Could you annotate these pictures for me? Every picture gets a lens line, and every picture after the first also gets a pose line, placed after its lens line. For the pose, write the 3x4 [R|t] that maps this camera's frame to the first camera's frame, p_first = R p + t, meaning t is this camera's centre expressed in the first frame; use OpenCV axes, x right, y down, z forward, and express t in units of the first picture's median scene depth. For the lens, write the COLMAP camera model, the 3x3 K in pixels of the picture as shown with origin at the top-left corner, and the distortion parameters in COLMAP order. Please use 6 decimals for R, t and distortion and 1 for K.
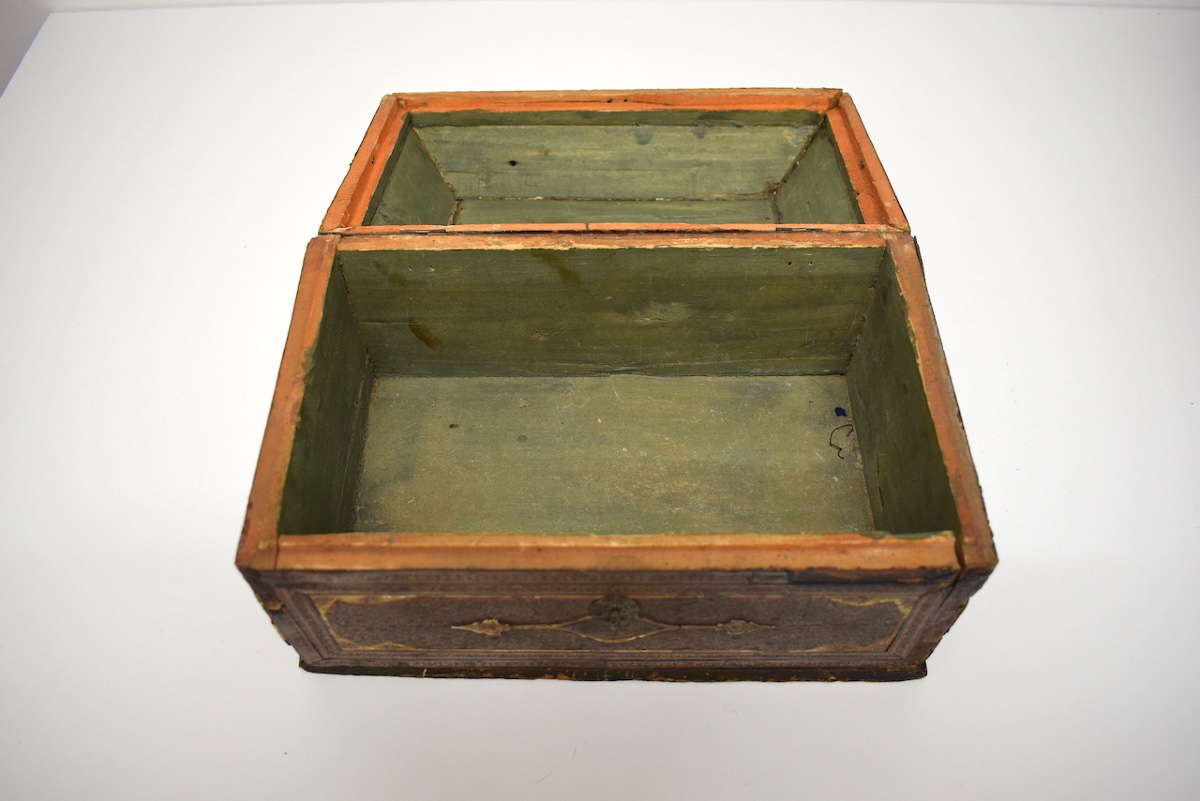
lens RADIAL K [[1004.8, 0, 600.0], [0, 1004.8, 400.5], [0, 0, 1]] dist [-0.075822, -0.000146]
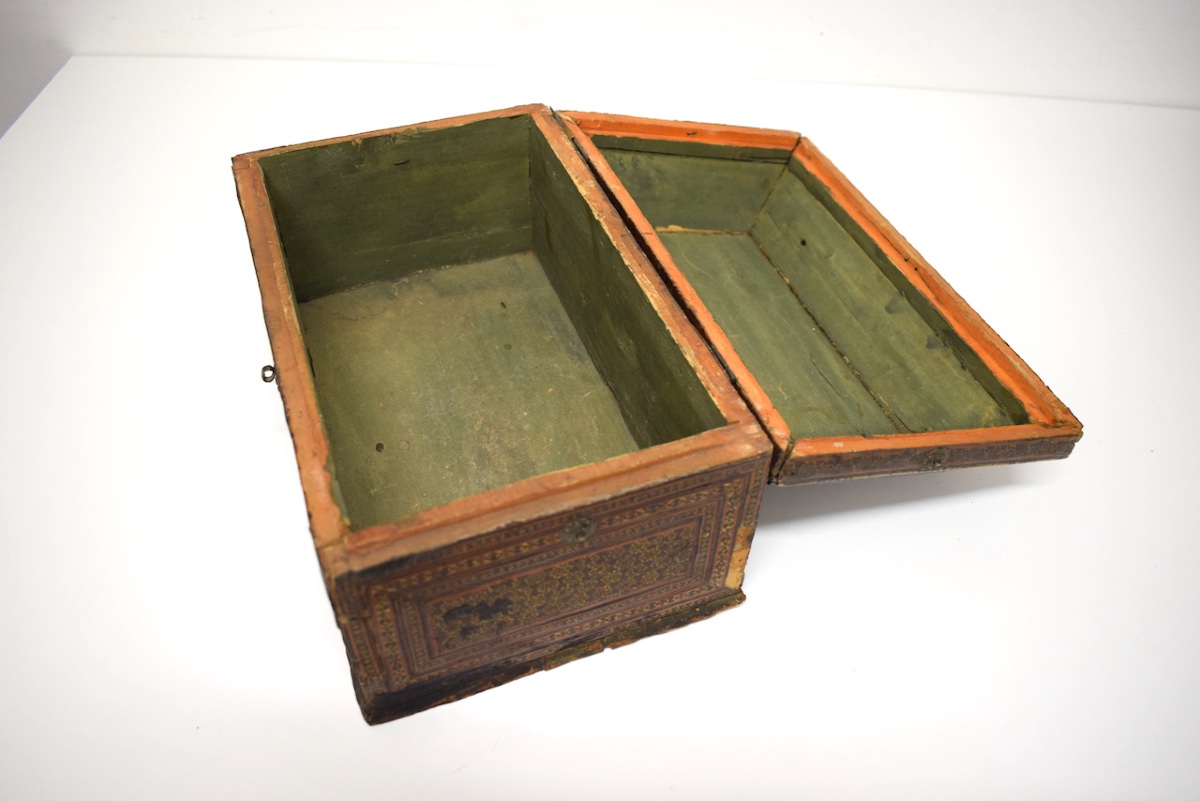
lens RADIAL K [[1004.8, 0, 600.0], [0, 1004.8, 400.5], [0, 0, 1]] dist [-0.075822, -0.000146]
pose [[0.357820, 0.679667, -0.640326, 0.590097], [-0.770676, 0.602155, 0.208490, -0.196021], [0.527279, 0.418882, 0.739266, 0.225259]]
